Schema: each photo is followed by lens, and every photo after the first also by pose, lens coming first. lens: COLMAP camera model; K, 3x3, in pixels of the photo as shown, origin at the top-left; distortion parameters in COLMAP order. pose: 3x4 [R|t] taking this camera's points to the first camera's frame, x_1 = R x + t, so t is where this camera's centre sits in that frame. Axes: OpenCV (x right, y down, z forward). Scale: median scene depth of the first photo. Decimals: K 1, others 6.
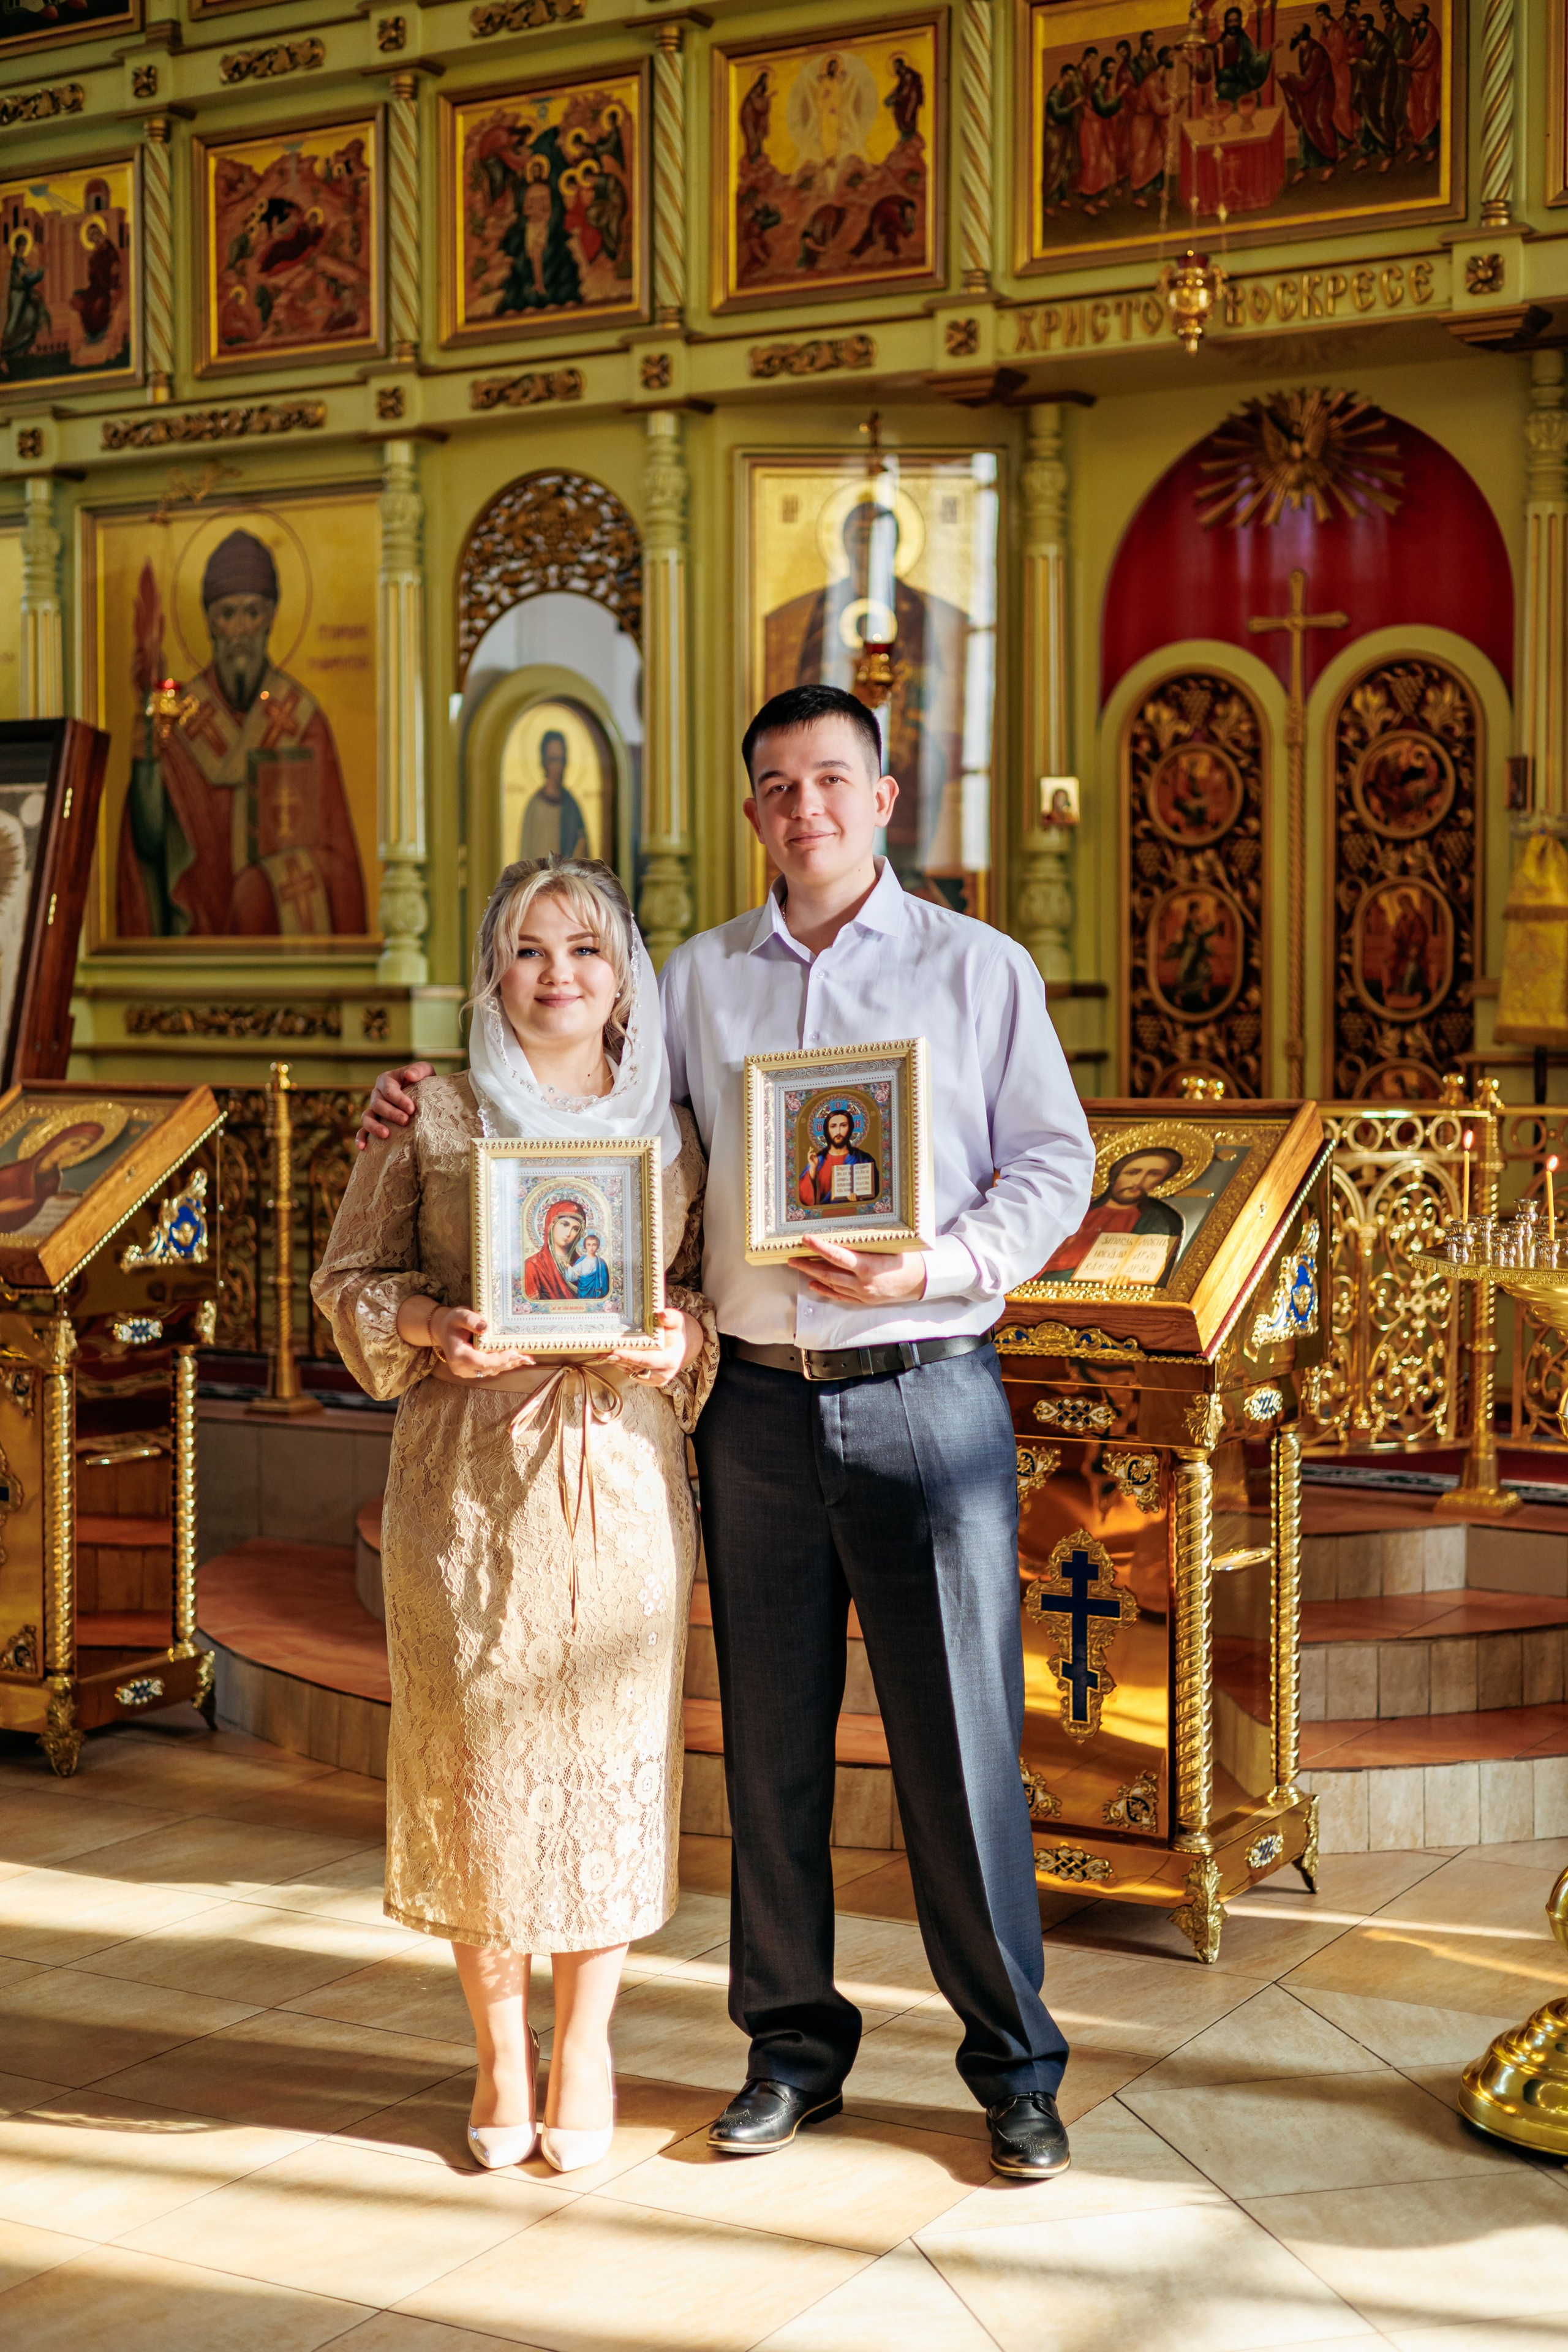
lens RADIAL K [[3316.1, 0, 773.6], [0, 3316.1, 1173.0], [0, 0, 1]] dist [0.015630, 0.000000]
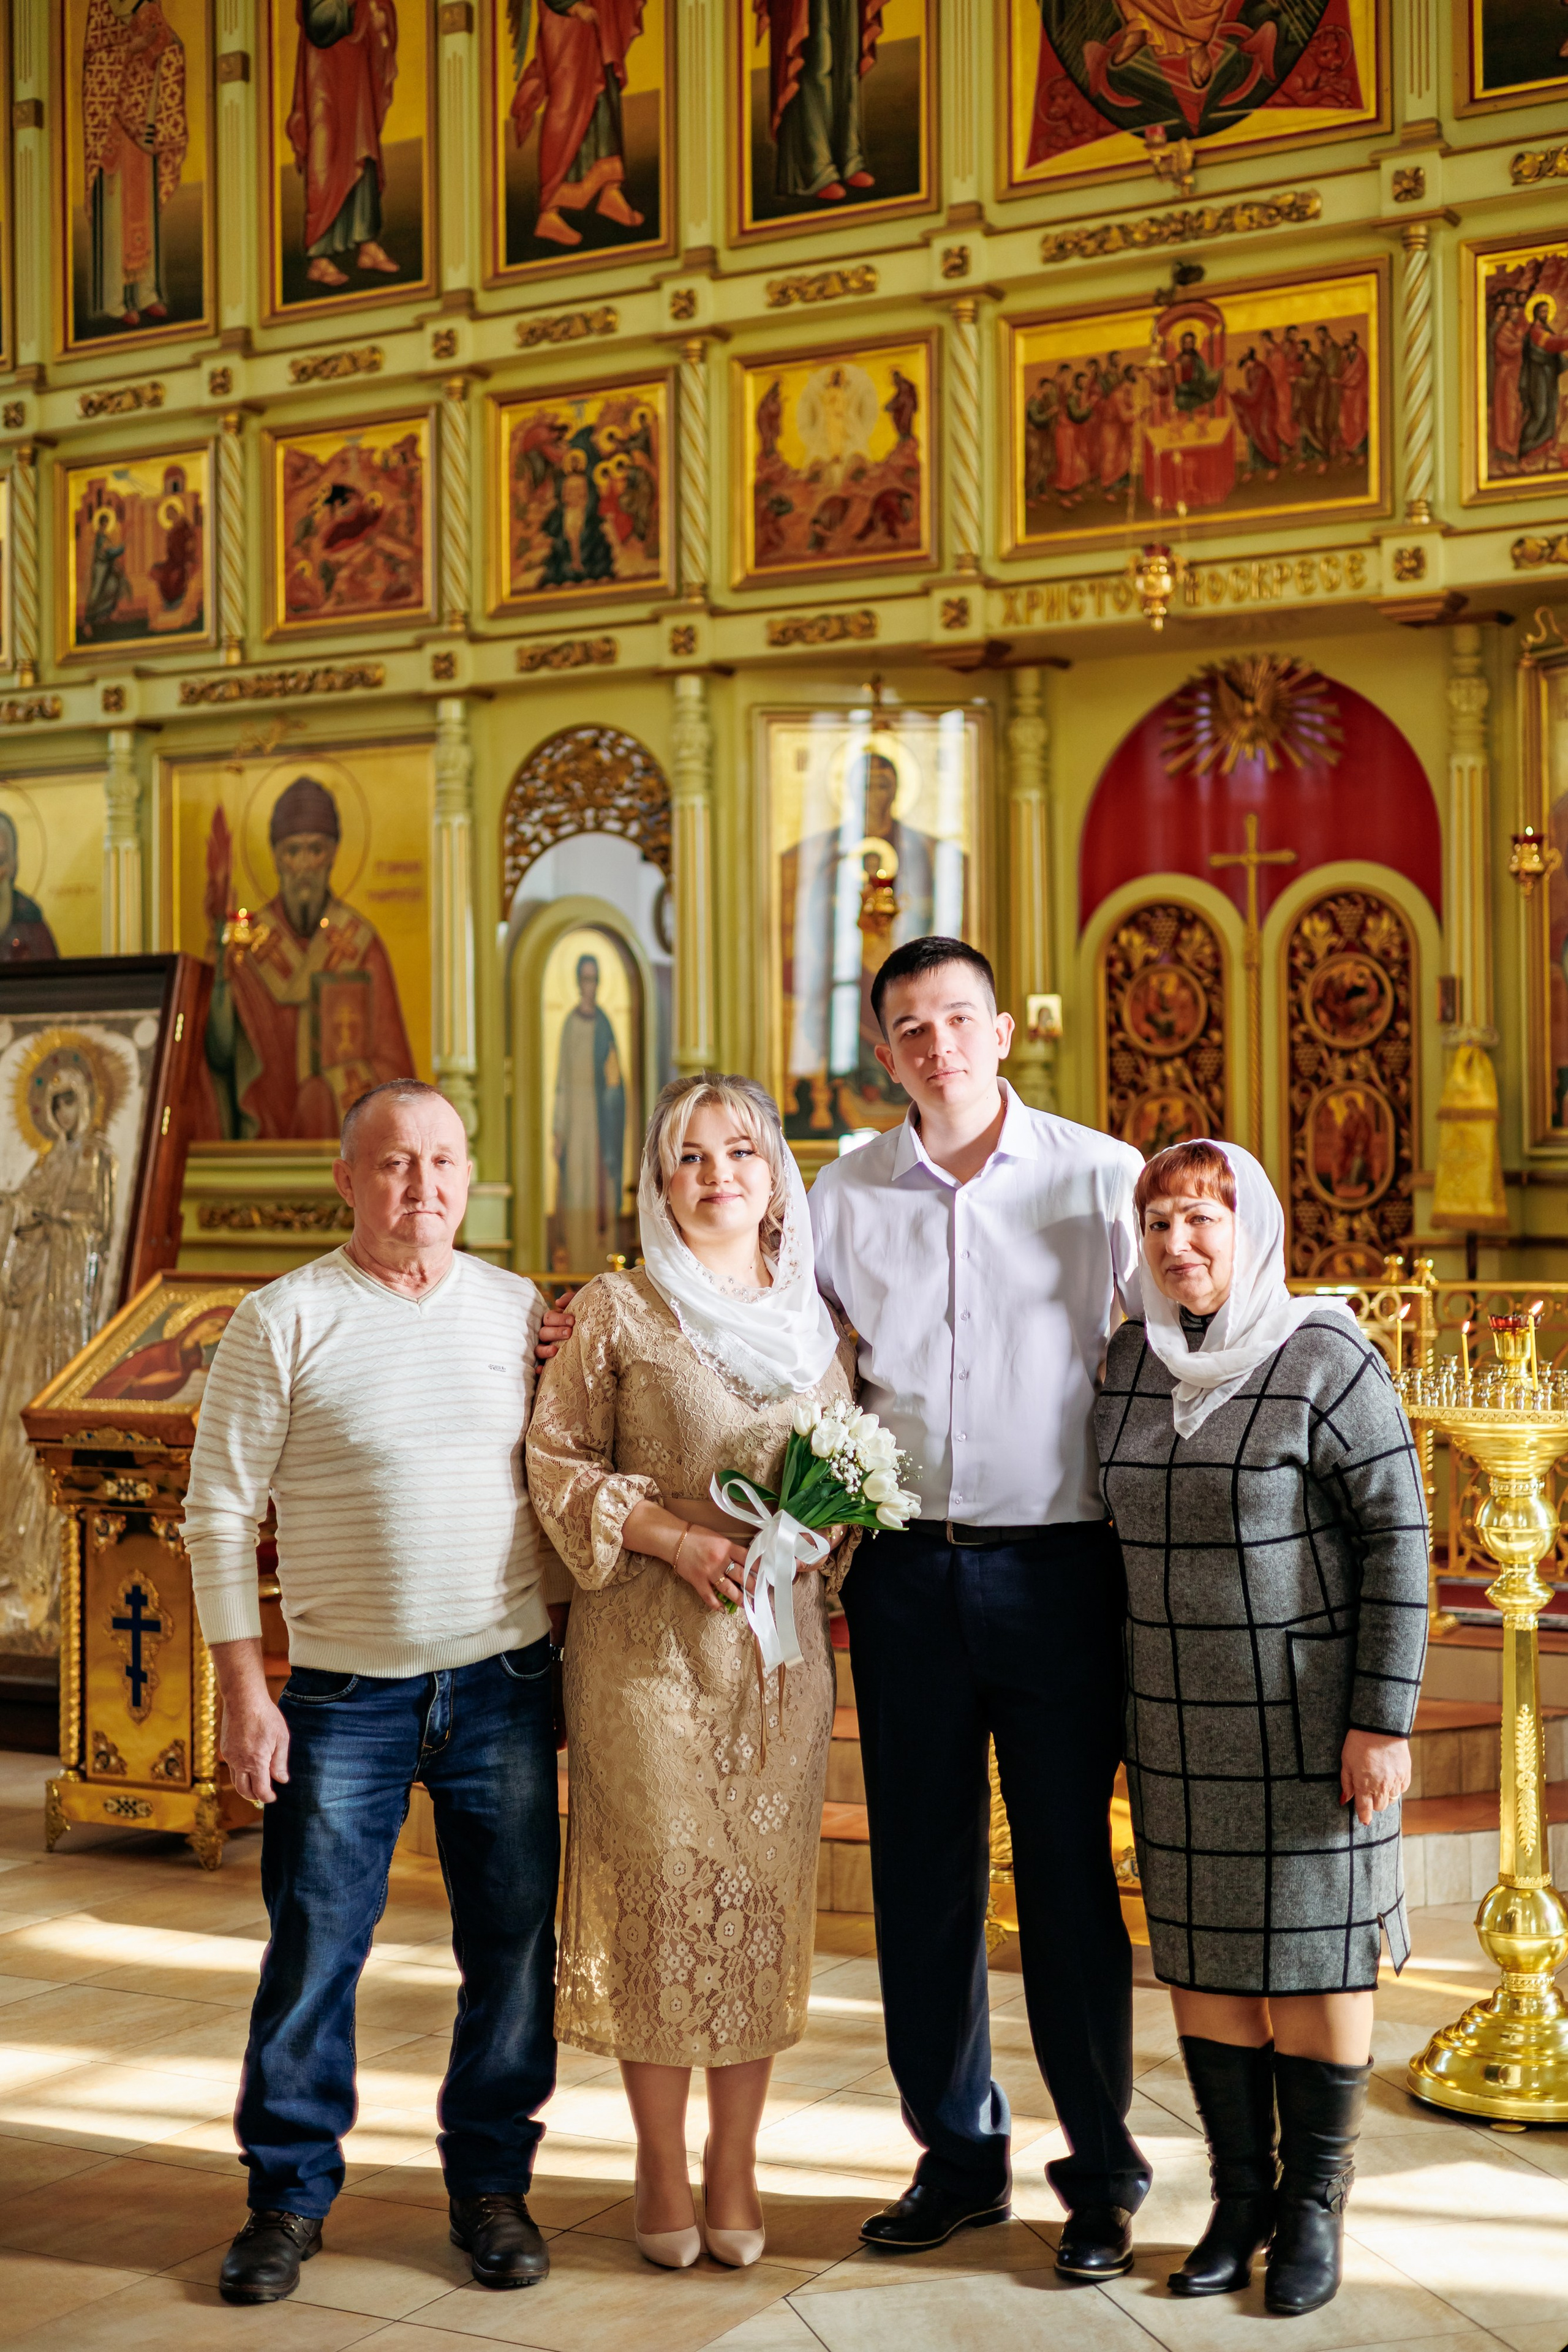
lens RADIAL K [[3316.1, 0, 789.5], [0, 3316.1, 1184.4], [0, 0, 1]] dist [0.015630, 0.000000]
pose [[0.999800, -0.007353, 0.018610, -0.022881], [0.008329, 0.998565, -0.052901, 0.004043], [-0.018195, 0.053045, 0.998426, -0.127152]]
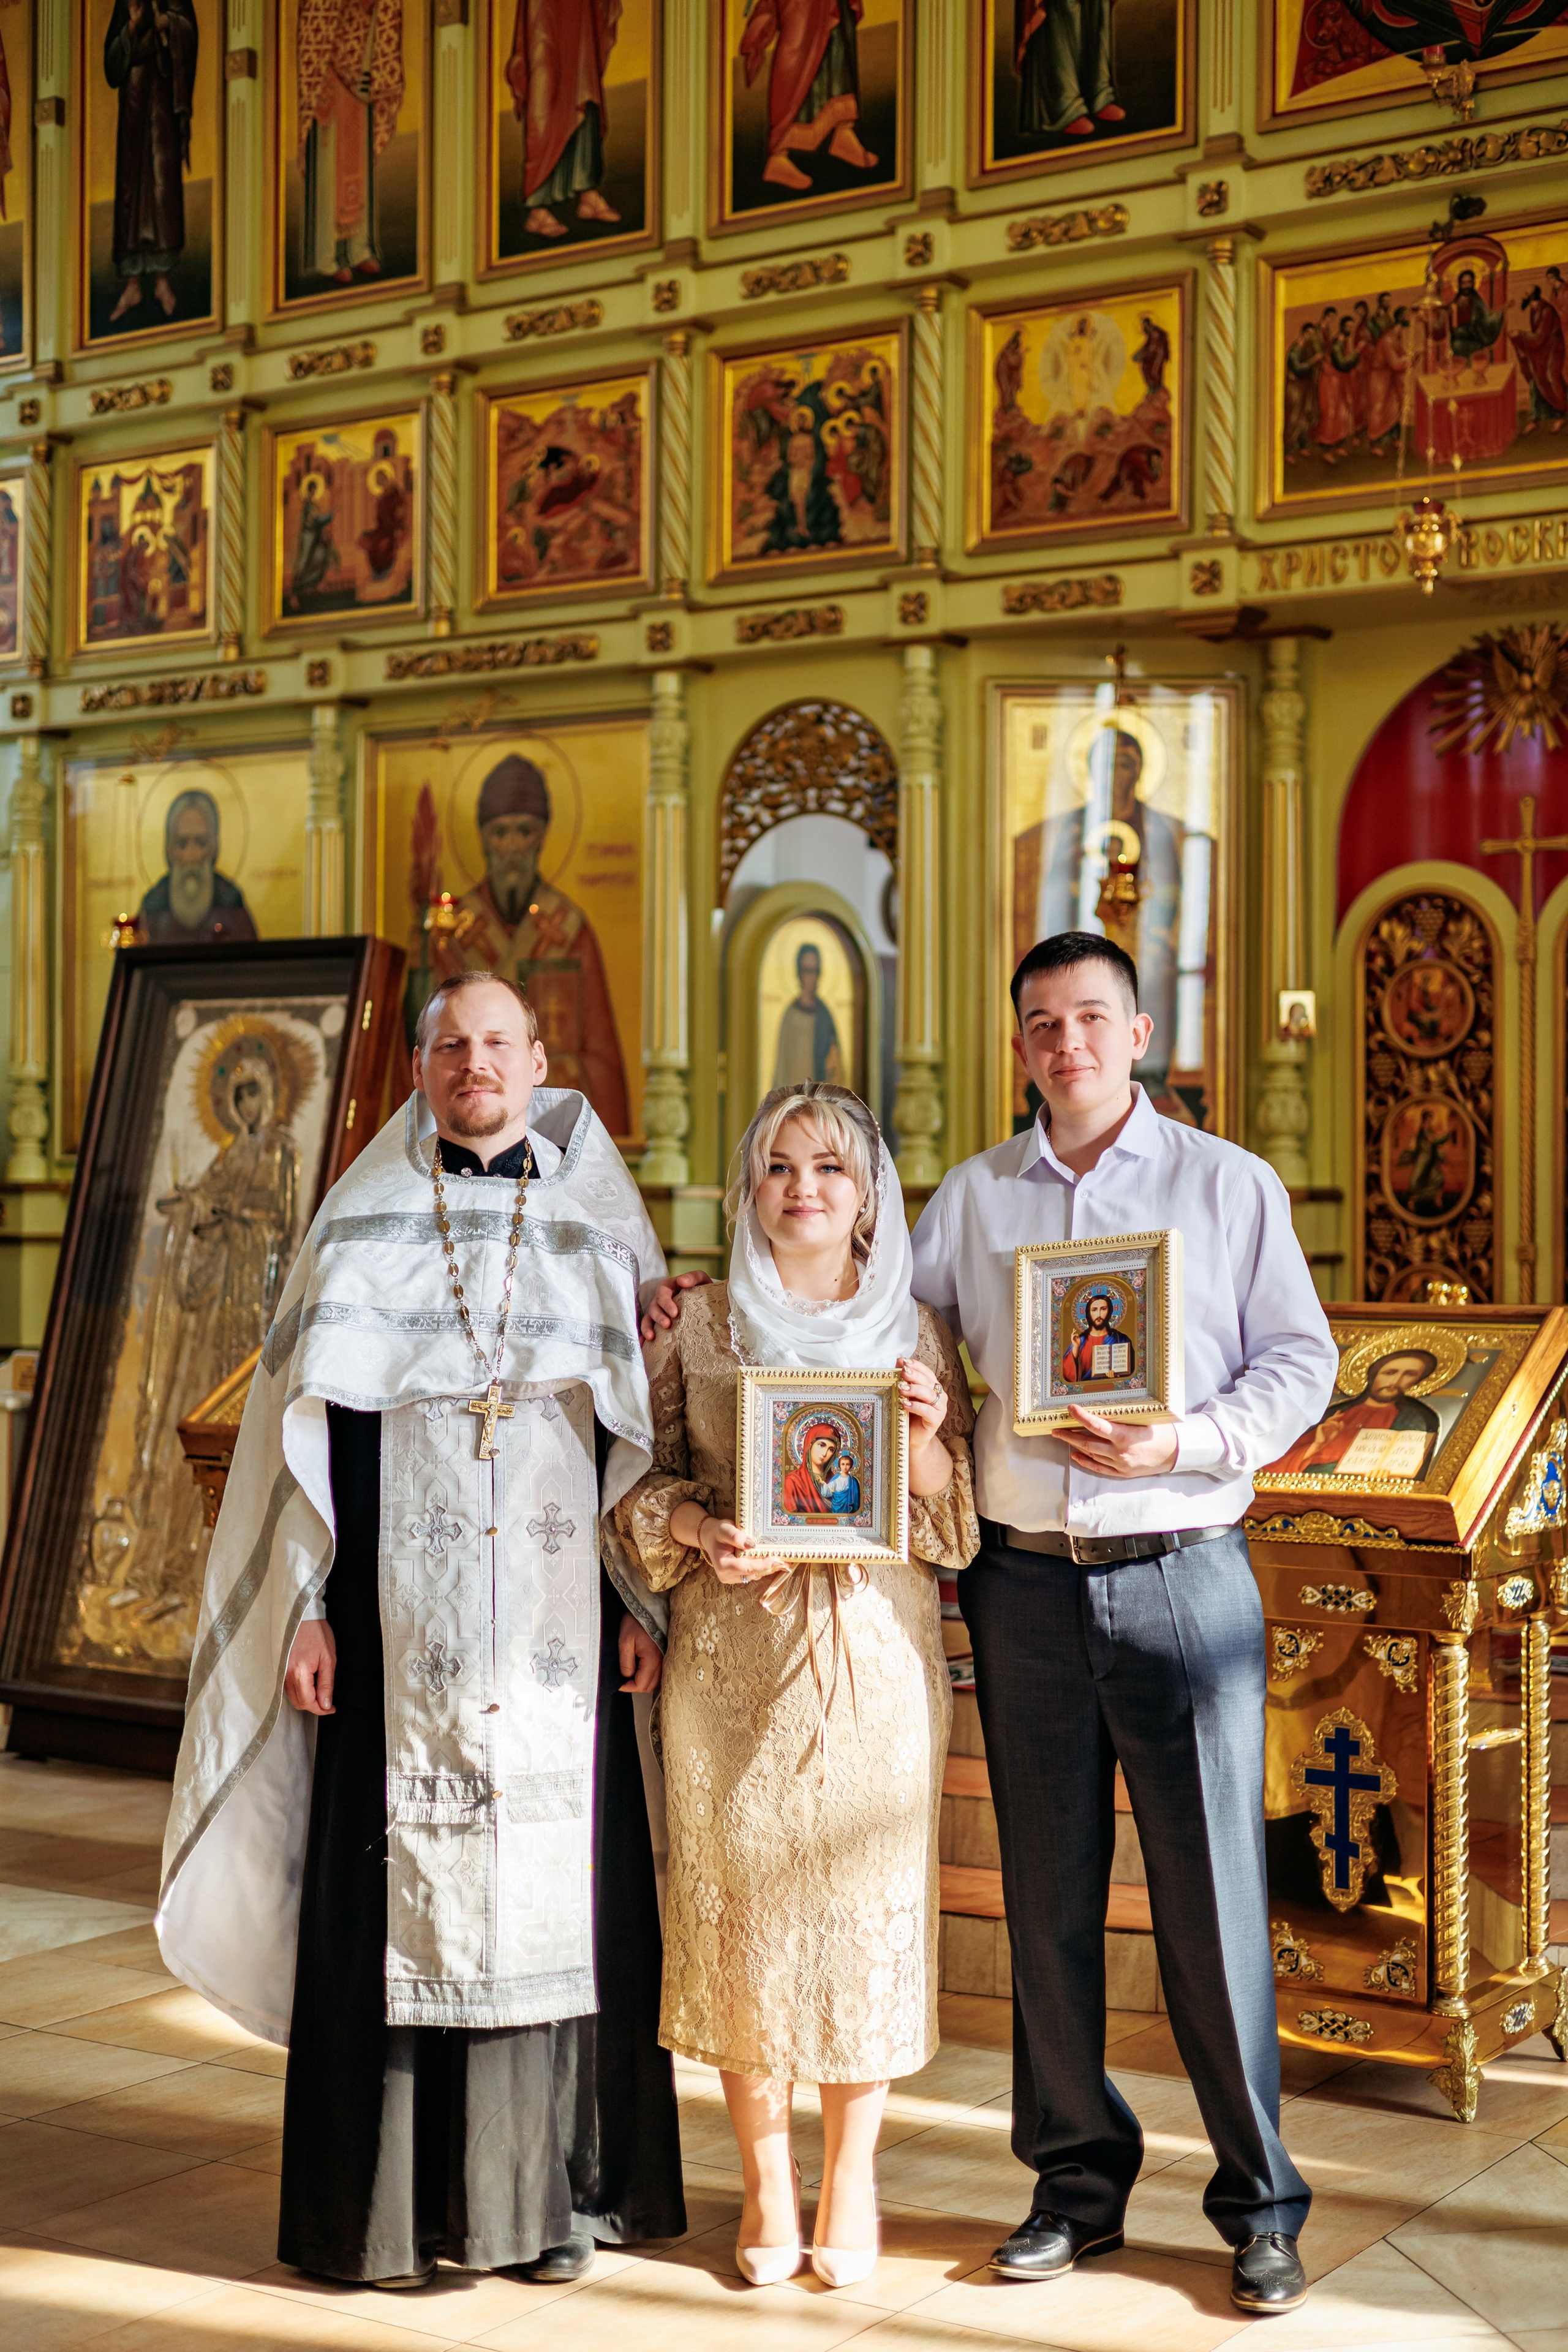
lens RADIAL K [[3316.1, 0, 774.4], [0, 3316.1, 1177.4], [0, 0, 1]] dist [0.015630, 0.000000]
pose [[0.998225, 0.006979, -0.059138, -0.016744], [-0.010290, 0.998385, -0.055864, -0.000736], [0.058653, 0.056373, 0.996685, -0.050049]]
